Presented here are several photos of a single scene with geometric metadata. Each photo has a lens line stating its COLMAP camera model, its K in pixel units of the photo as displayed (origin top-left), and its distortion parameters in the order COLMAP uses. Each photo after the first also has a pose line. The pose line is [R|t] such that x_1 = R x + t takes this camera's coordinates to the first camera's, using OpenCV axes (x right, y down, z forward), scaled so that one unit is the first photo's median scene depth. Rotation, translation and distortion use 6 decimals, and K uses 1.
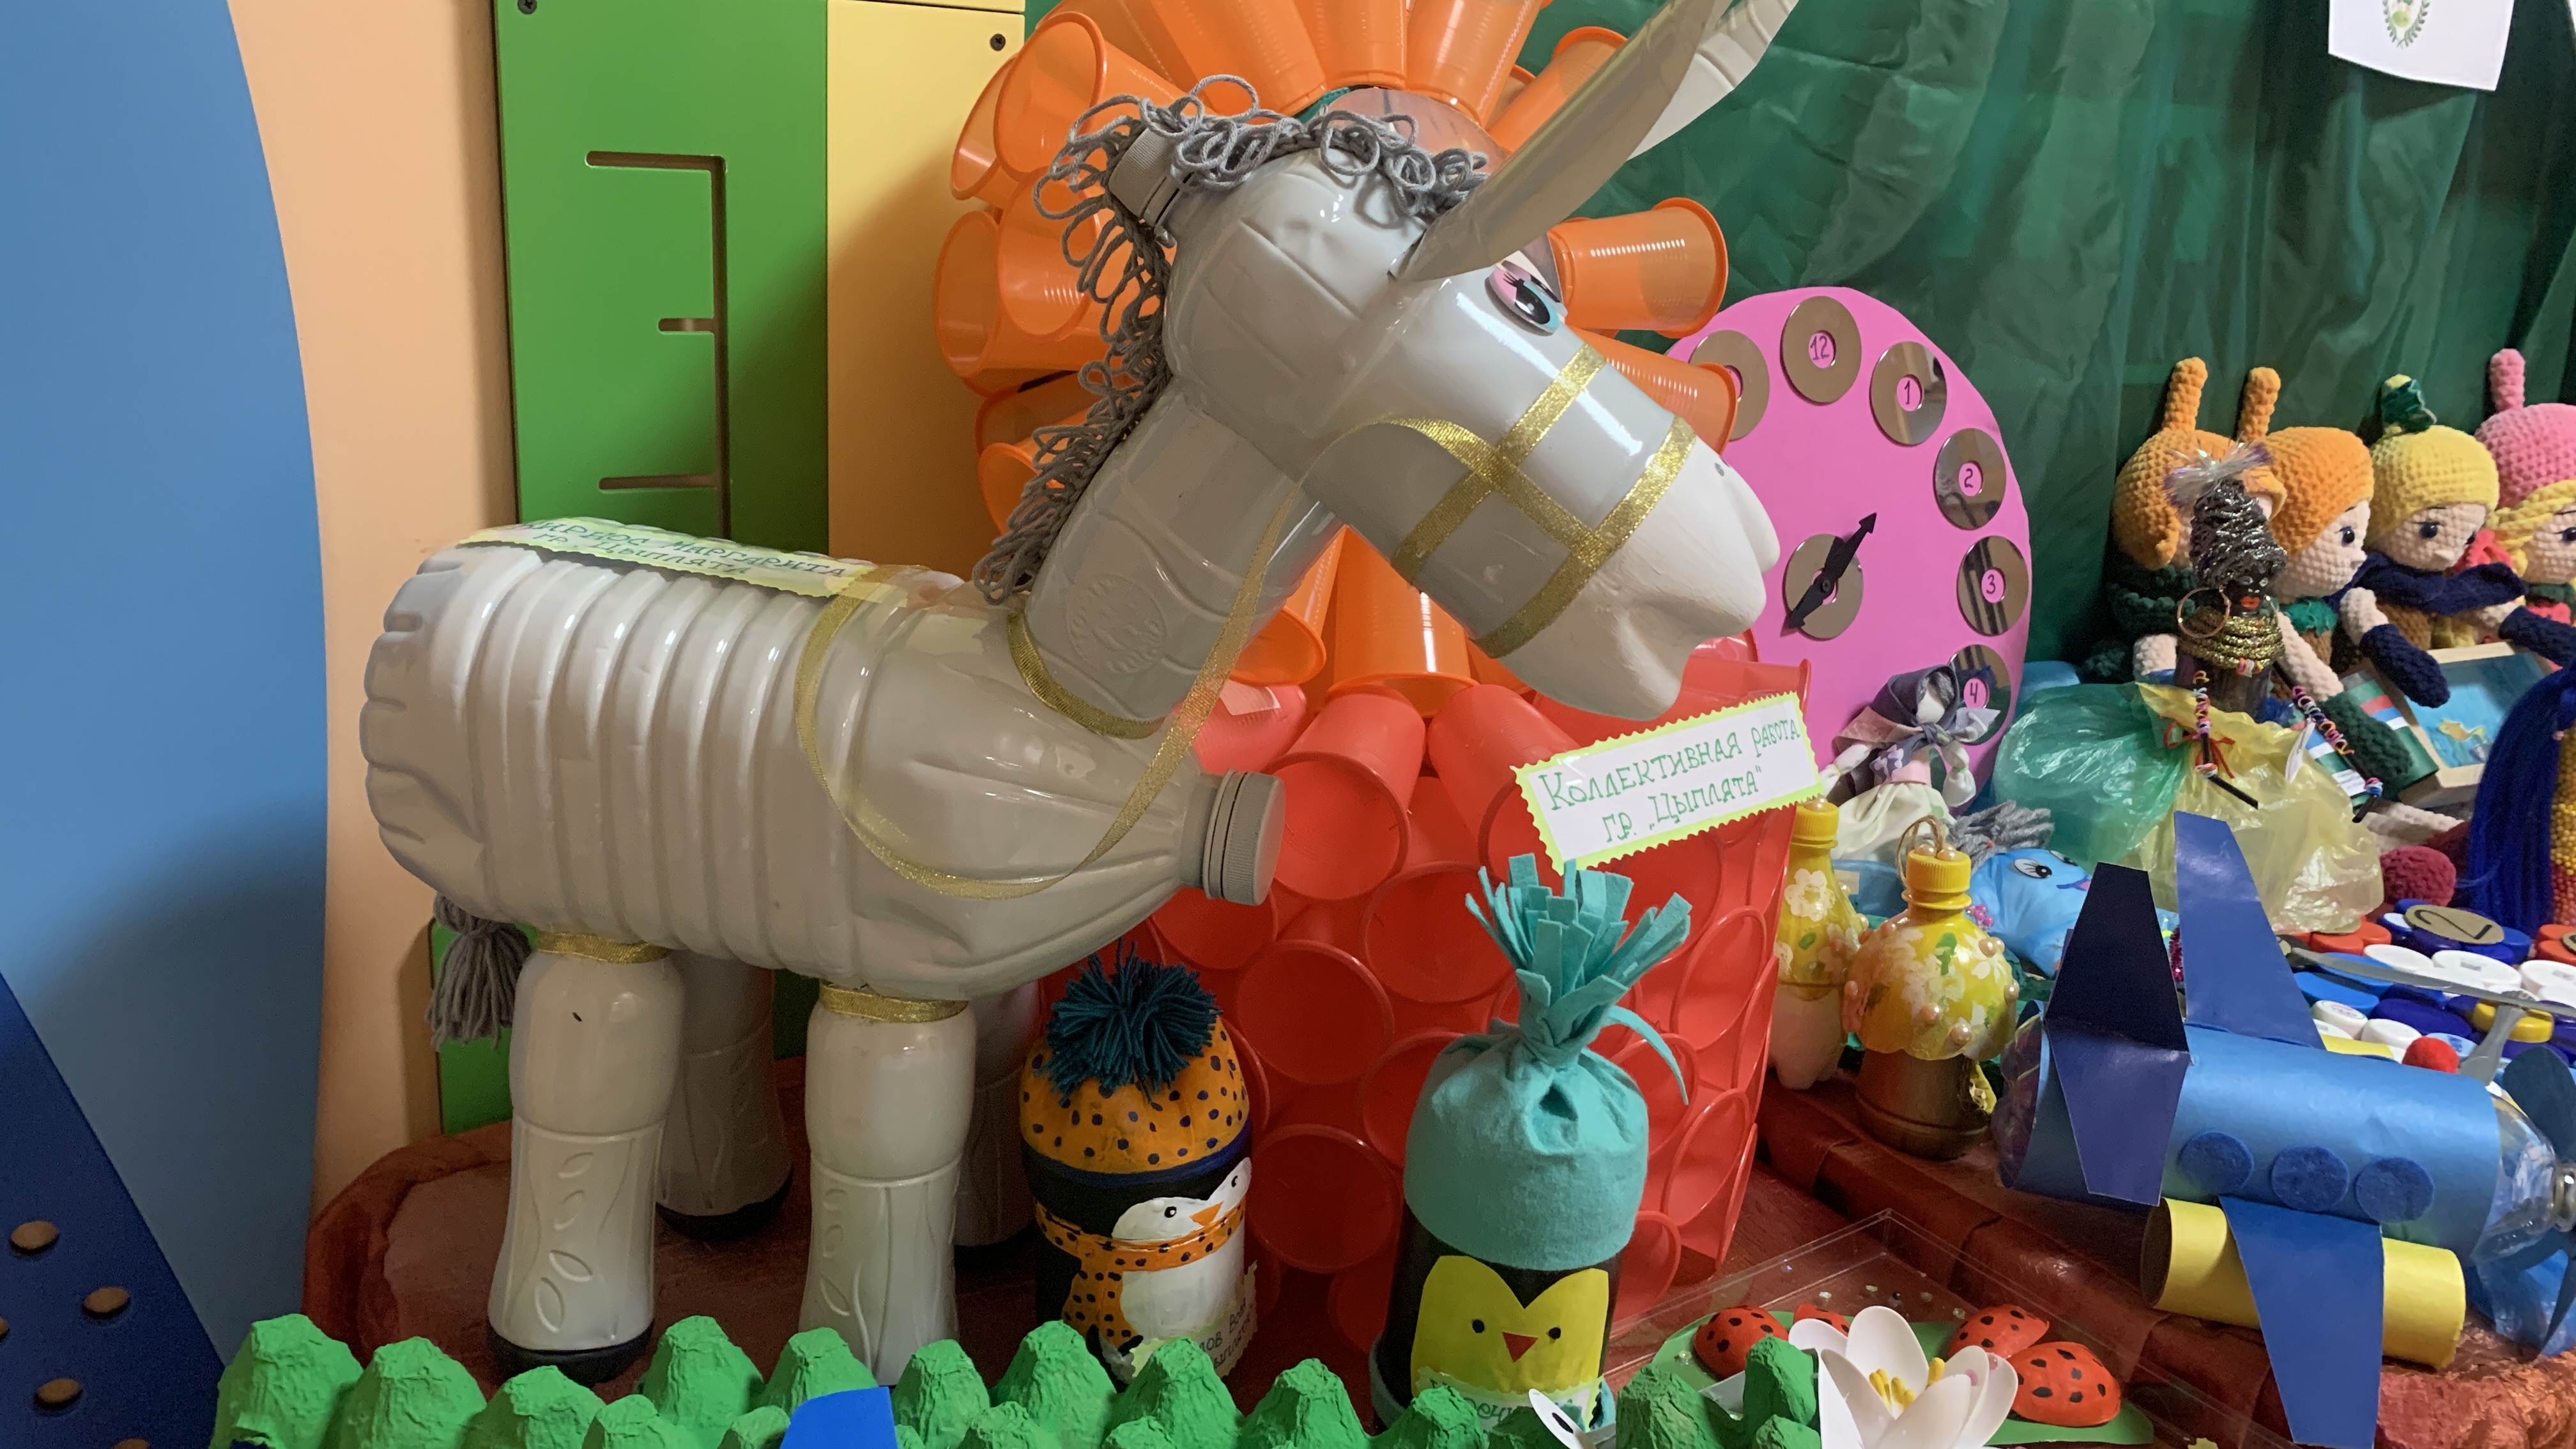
lens RADIAL K [[1922.2, 0, 1269.6], [0, 1922.2, 719.0], [0, 0, 1]] dist [0.019949, -0.036266]
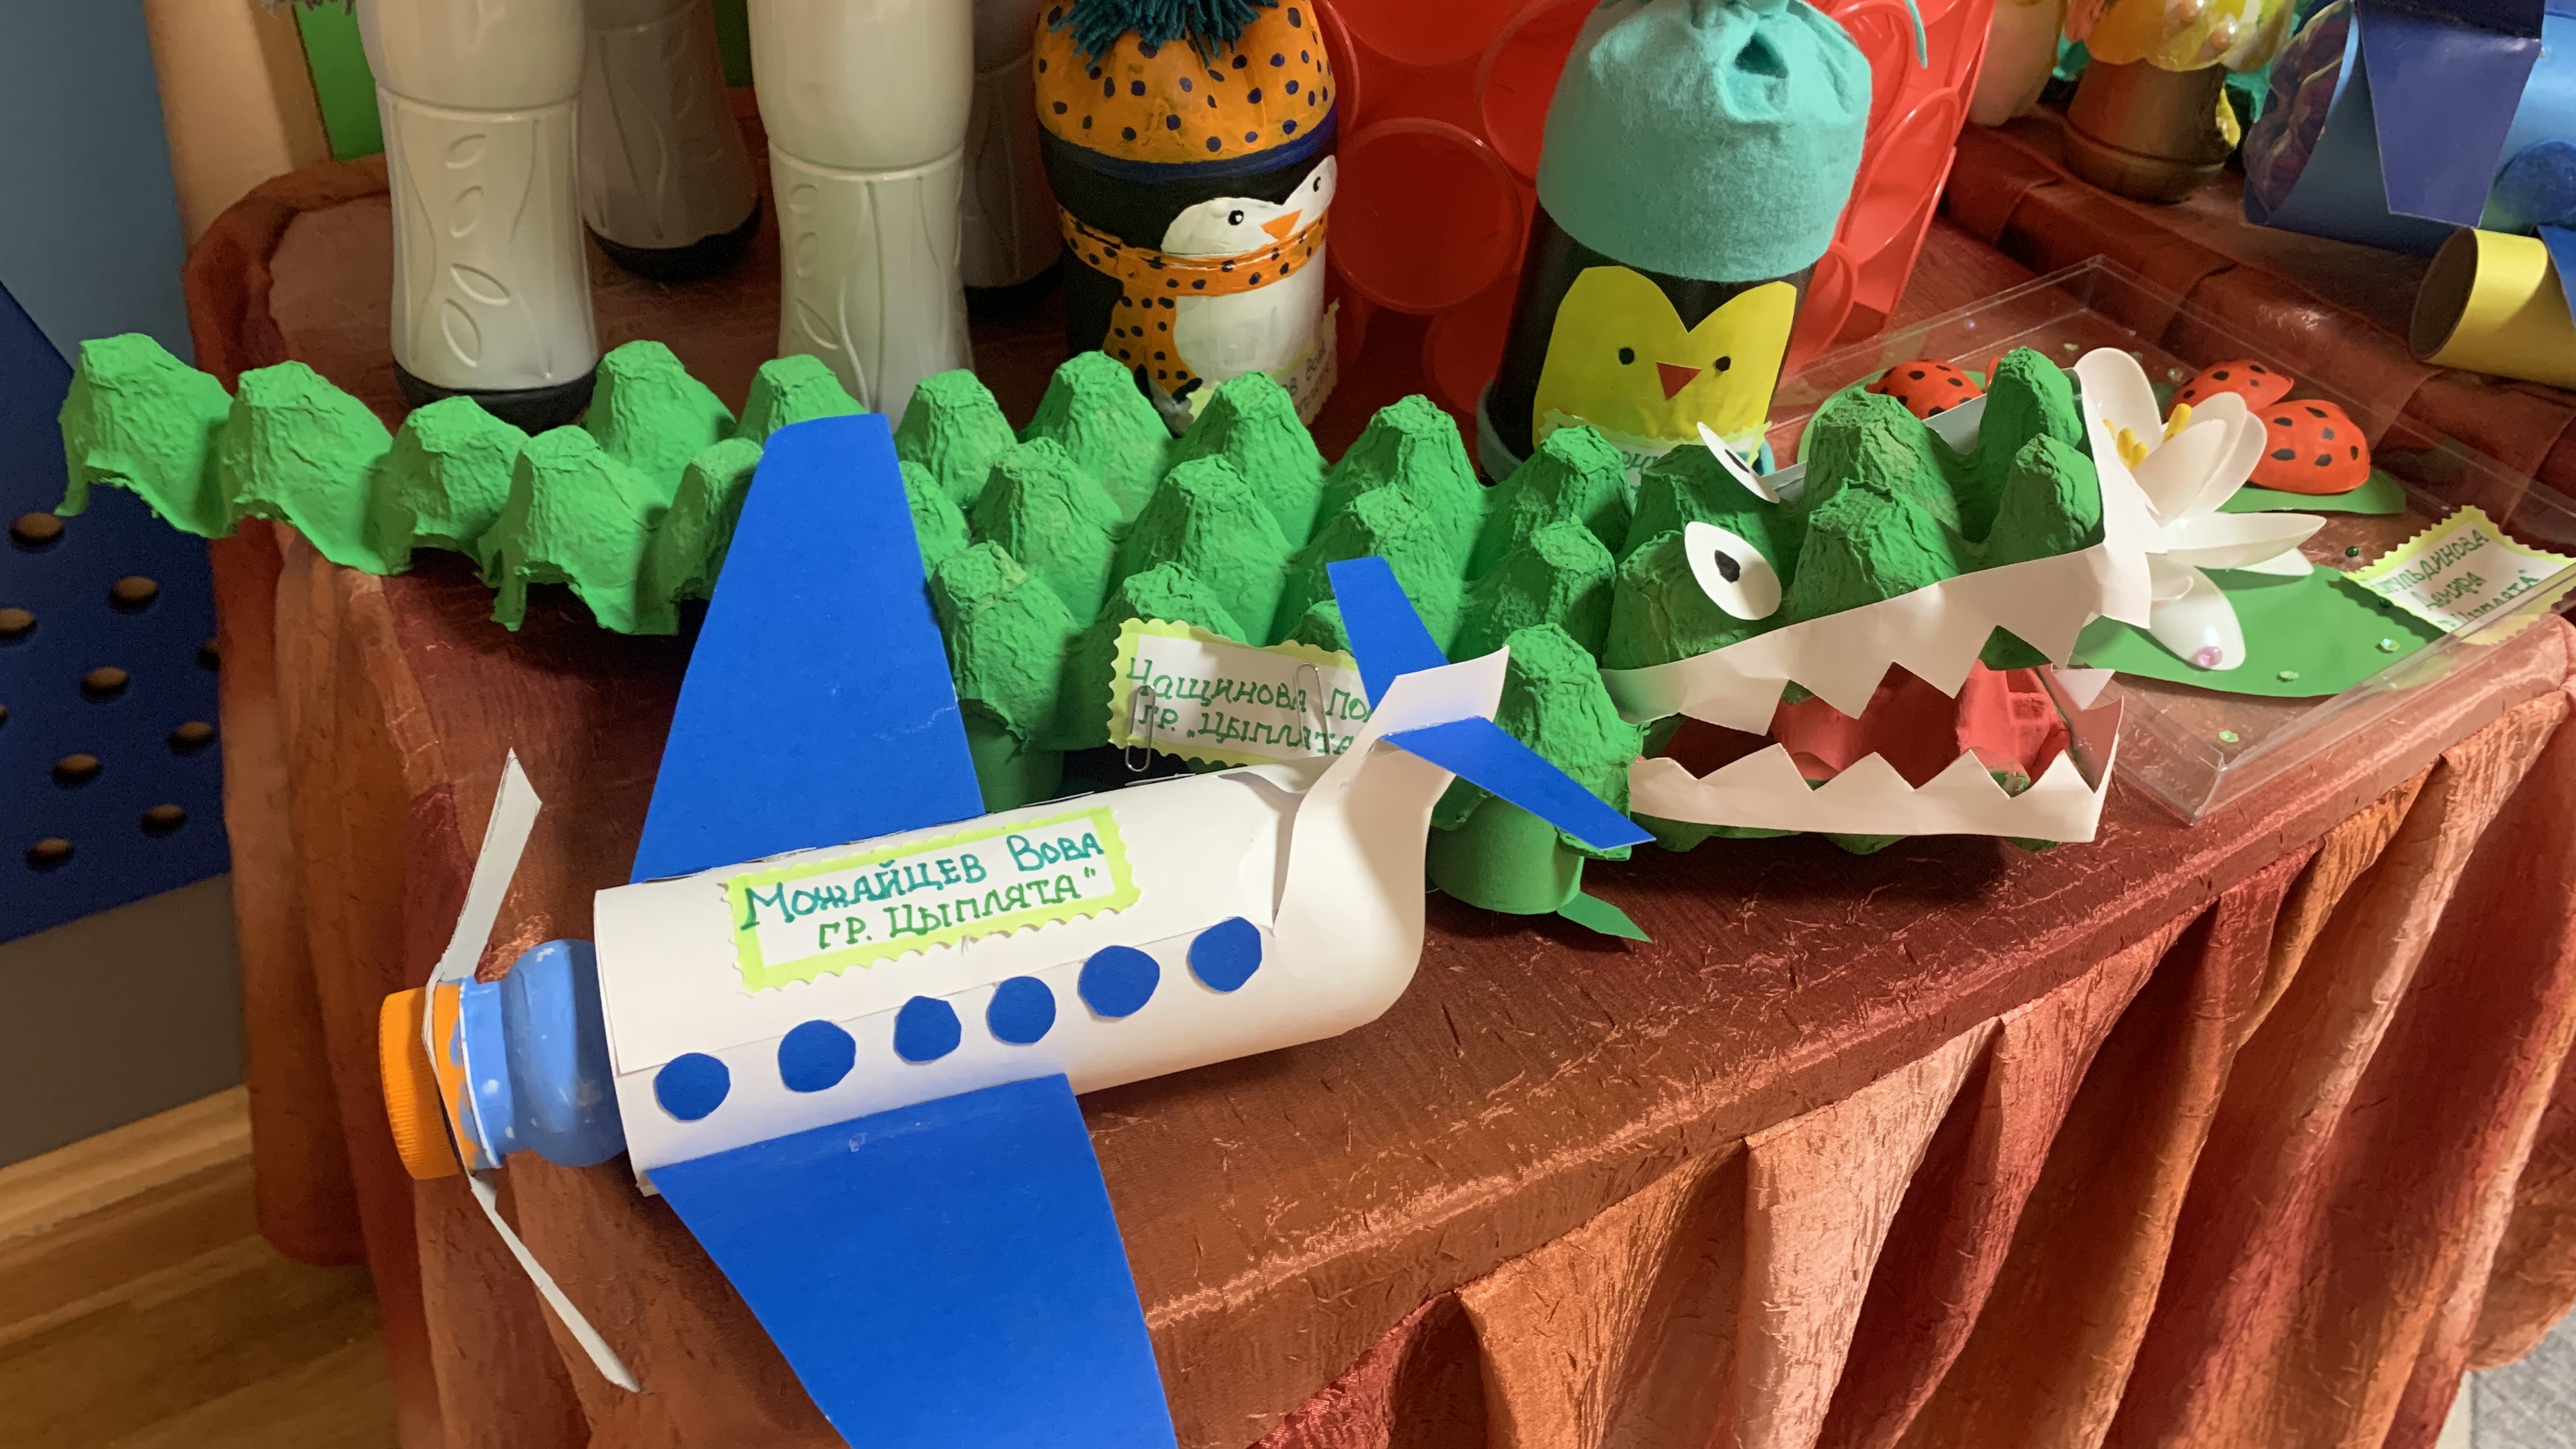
lens RADIAL K [[1922.2, 0, 1301.2], [0, 1922.2, 722.4], [0, 0, 1]] dist [0.019949, -0.036266]
pose [[0.999955, 0.005909, 0.007386, -0.029390], [-0.008413, 0.912552, 0.408875, 0.122736], [-0.004324, -0.408919, 0.912561, 0.202492]]
